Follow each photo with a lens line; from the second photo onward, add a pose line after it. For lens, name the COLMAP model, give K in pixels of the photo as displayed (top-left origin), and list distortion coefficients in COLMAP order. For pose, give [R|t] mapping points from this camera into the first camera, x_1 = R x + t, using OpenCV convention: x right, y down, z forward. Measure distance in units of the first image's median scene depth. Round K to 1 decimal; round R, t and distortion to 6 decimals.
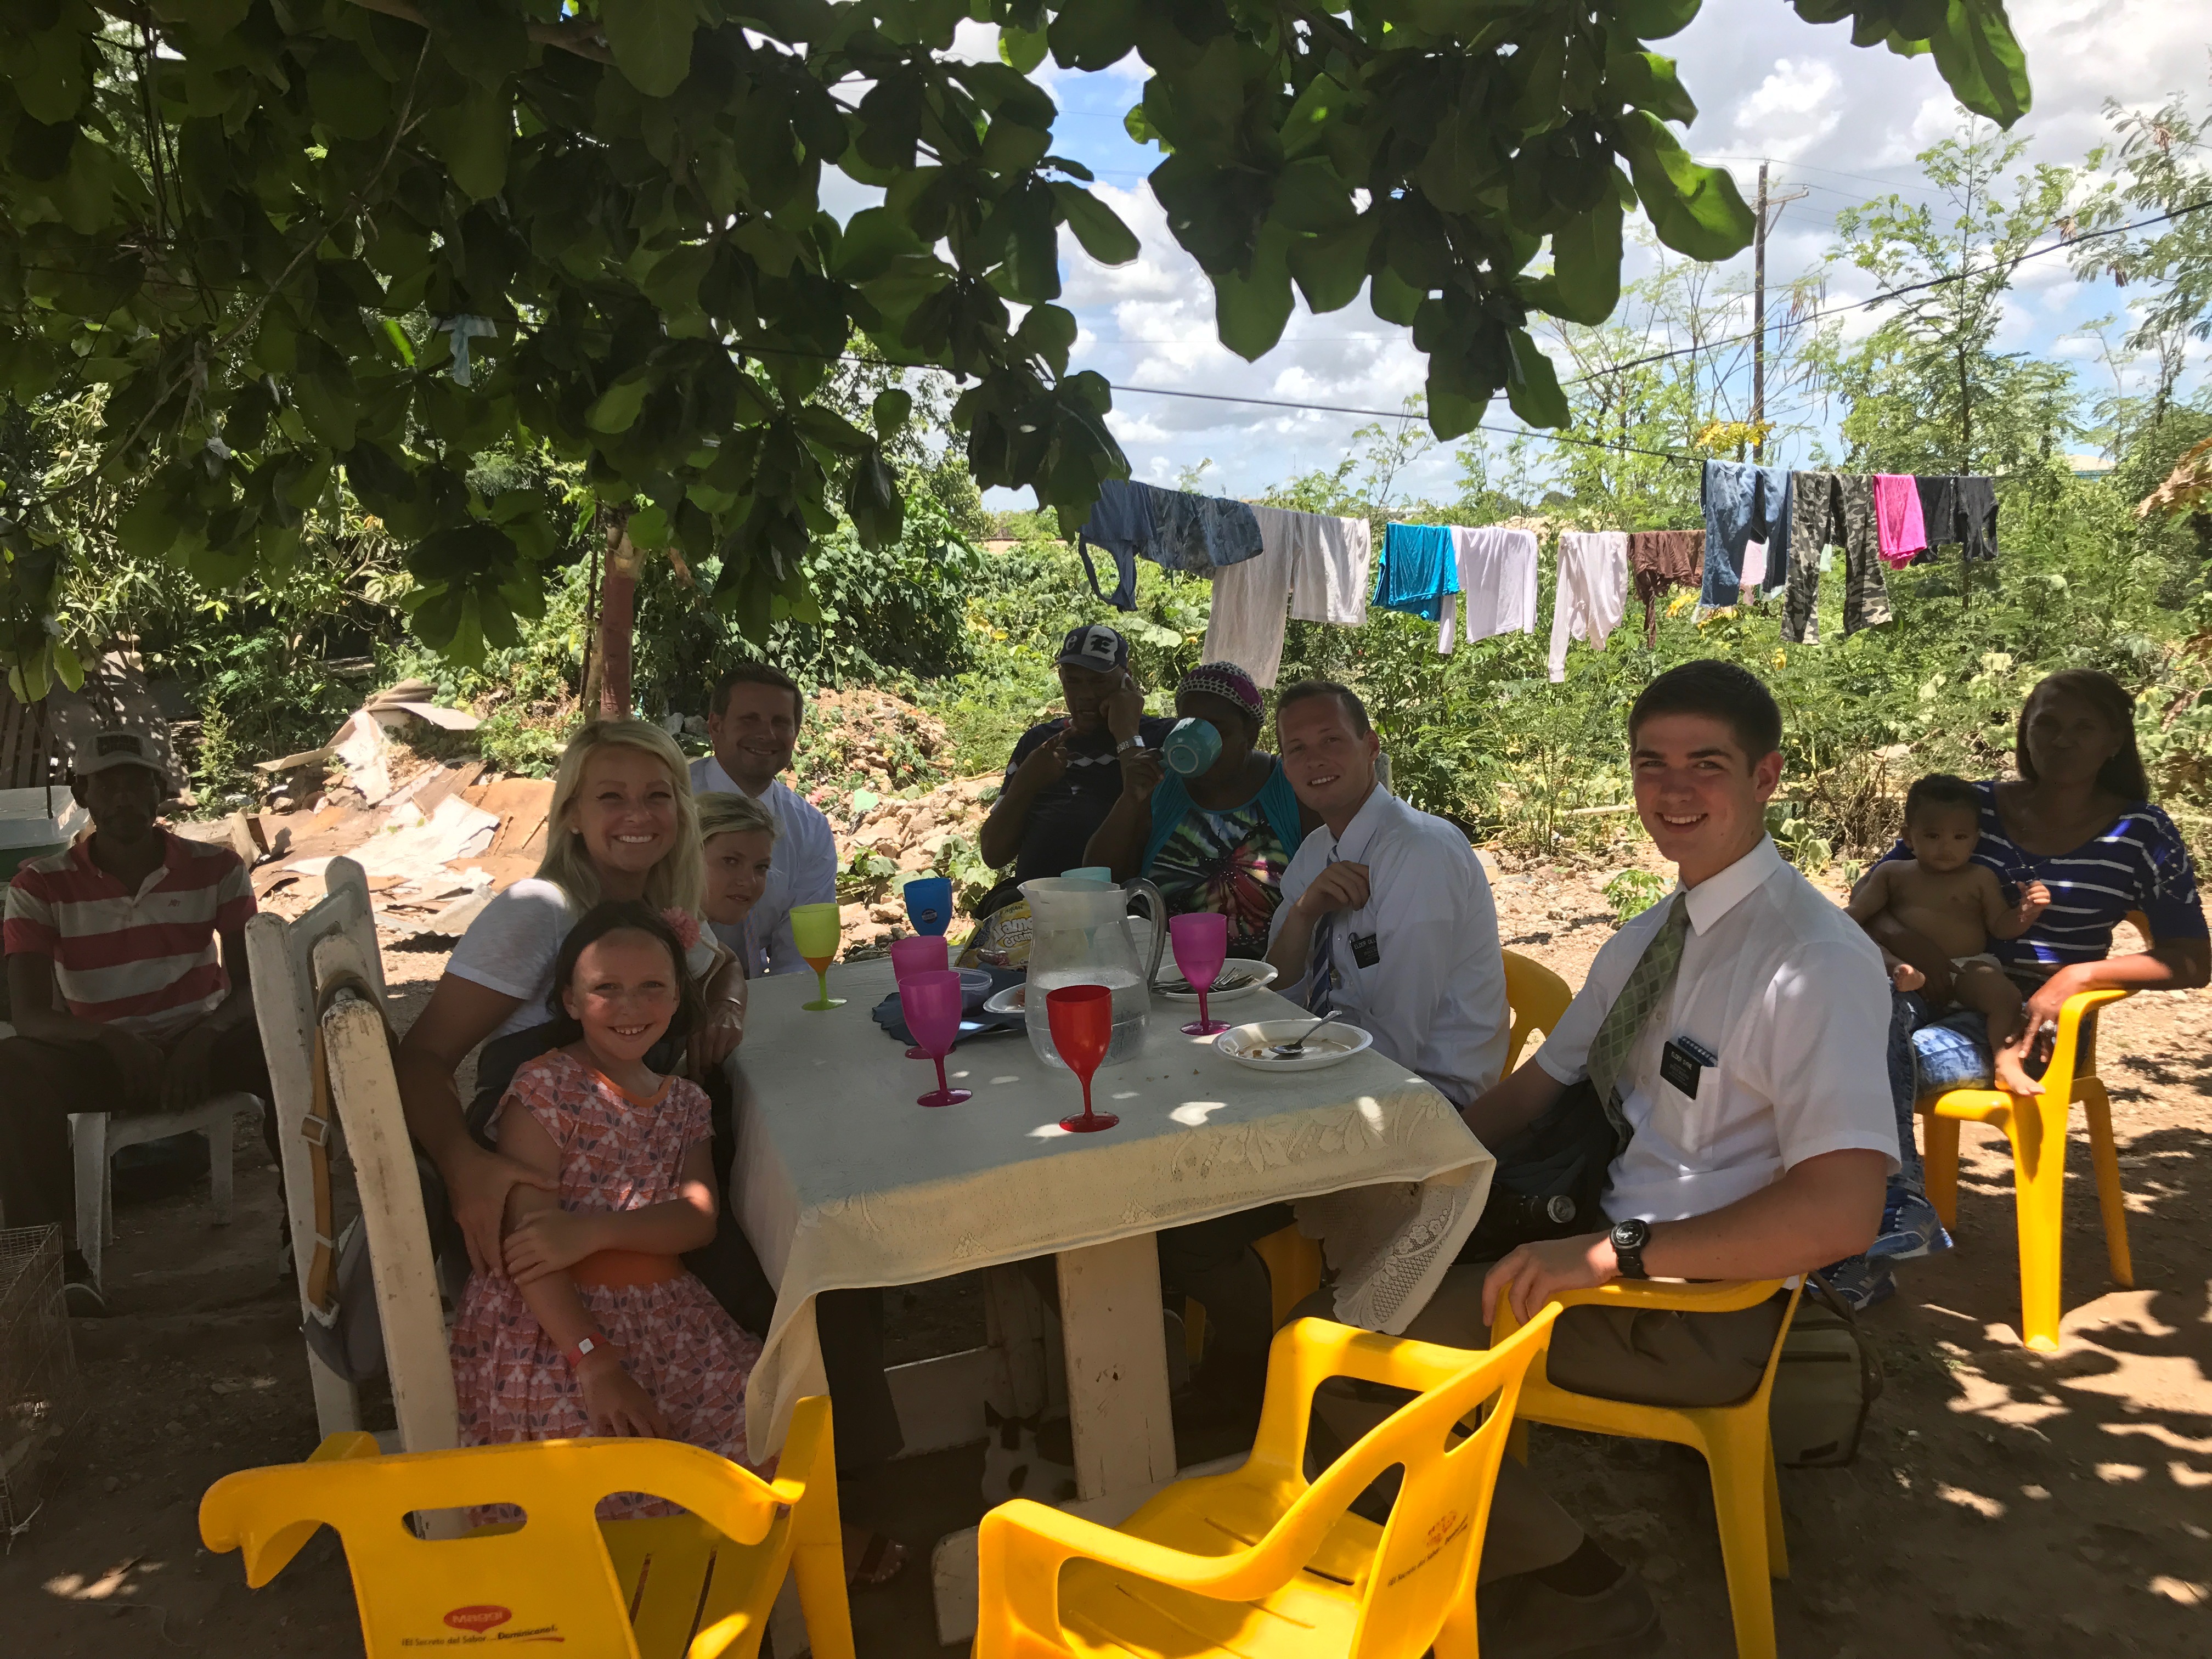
lens RADIAL K [[1772.8, 0, 1106.0], [0, 1772.8, 829.5], [0, 0, 1]] dist [0.005212, 0.022312]
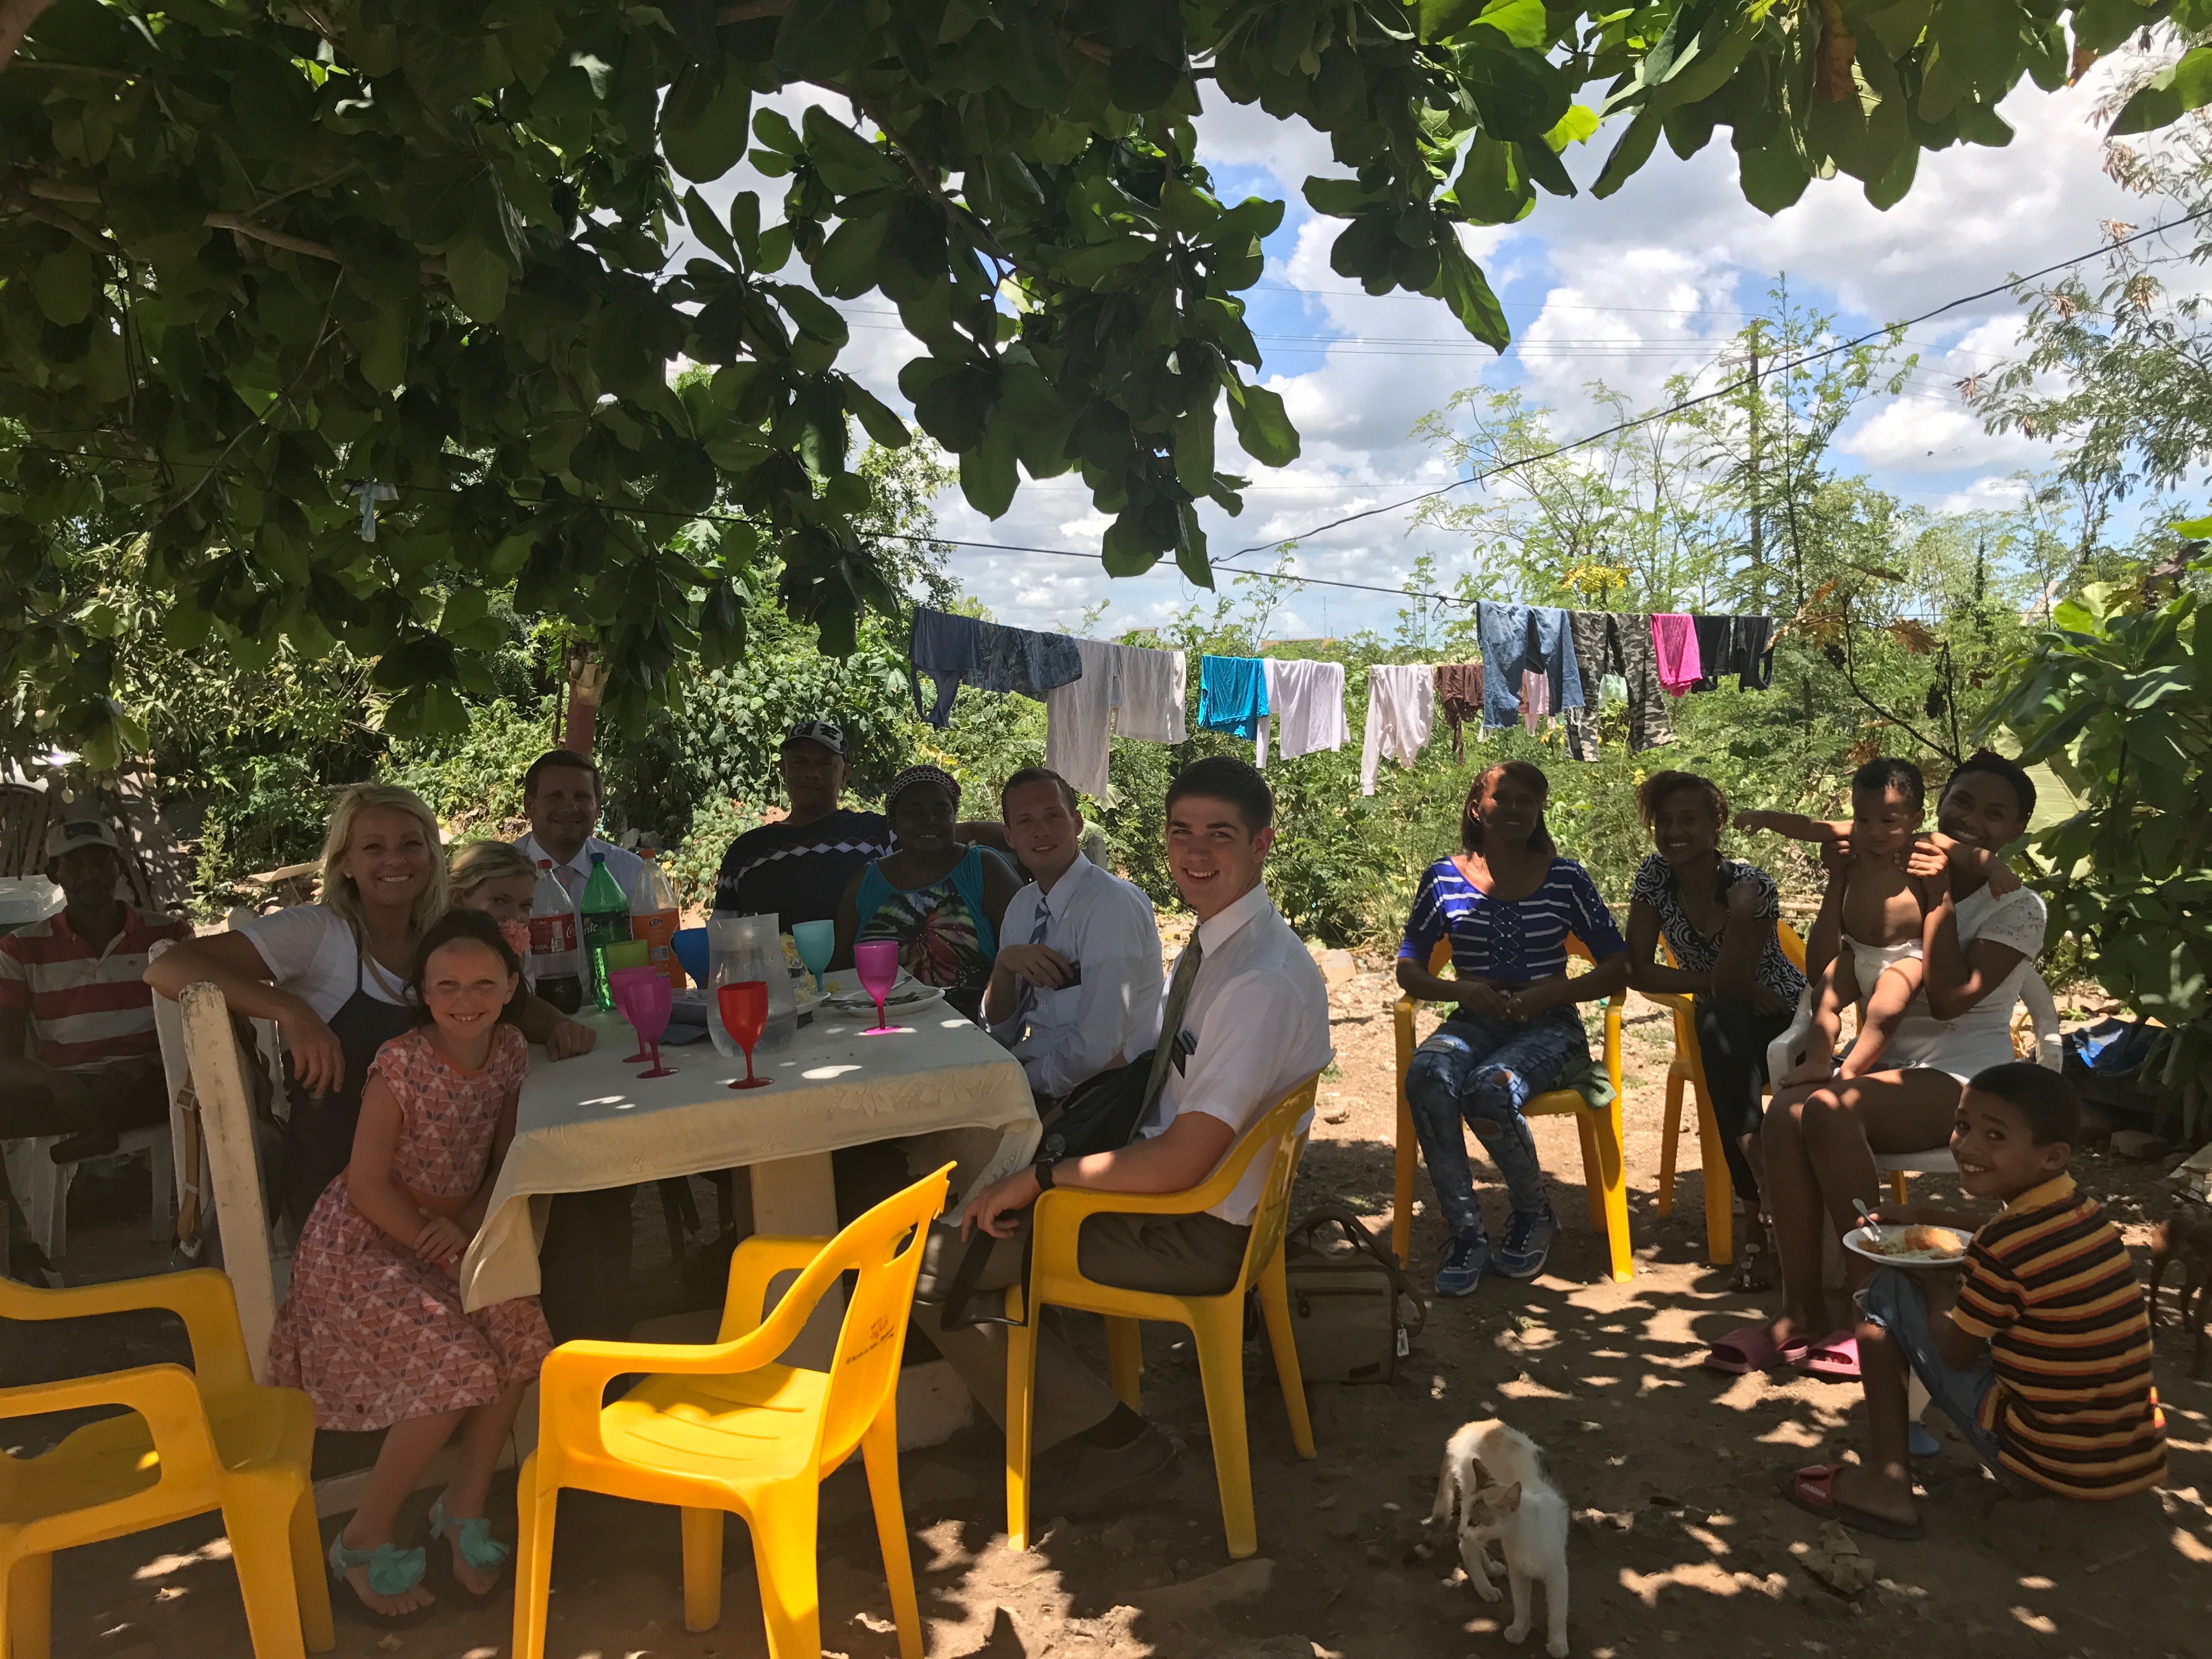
lens RADIAL K [[1772.8, 0, 1106.0], [0, 1772.8, 829.5], [0, 0, 1]] dist [0.005212, 0.022312]
pose [[0.999867, 0.004203, -0.015735, 0.070620], [-0.005407, 0.996996, -0.077263, 0.019218], [0.015363, 0.077338, 0.996887, -0.088558]]
